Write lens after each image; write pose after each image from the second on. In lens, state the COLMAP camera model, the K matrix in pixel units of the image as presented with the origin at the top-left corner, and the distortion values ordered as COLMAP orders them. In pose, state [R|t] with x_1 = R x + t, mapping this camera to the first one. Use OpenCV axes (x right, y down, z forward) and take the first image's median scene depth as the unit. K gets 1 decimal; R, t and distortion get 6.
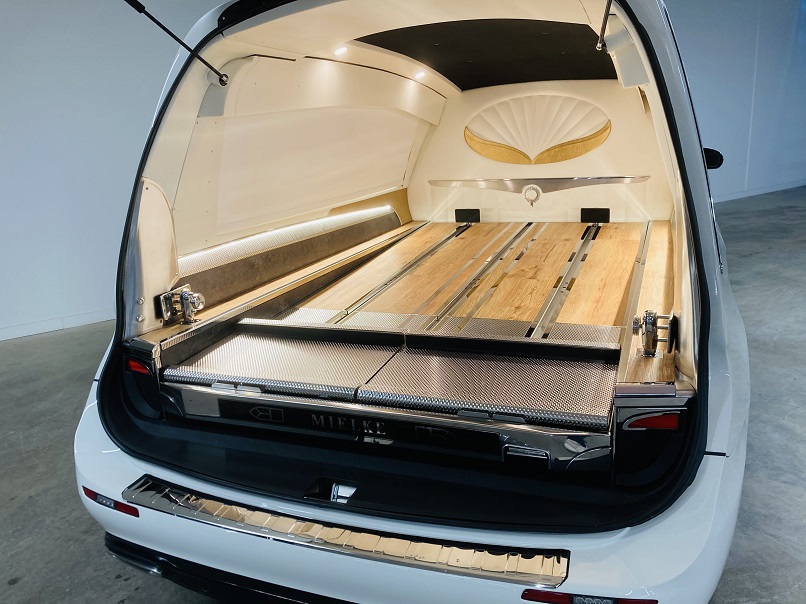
lens RADIAL K [[665.0, 0, 403.9], [0, 665.0, 299.8], [0, 0, 1]] dist [0.039880, -0.043143]
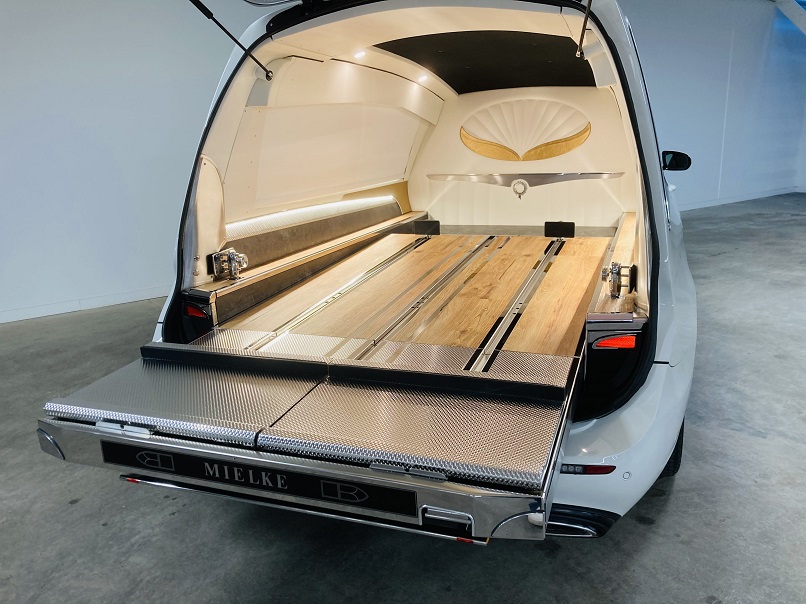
lens RADIAL K [[665.0, 0, 404.2], [0, 665.0, 300.8], [0, 0, 1]] dist [0.039880, -0.043143]
pose [[0.999570, 0.014401, 0.025536, -0.044935], [-0.014086, 0.999823, -0.012466, 0.077055], [-0.025711, 0.012101, 0.999596, -0.178239]]
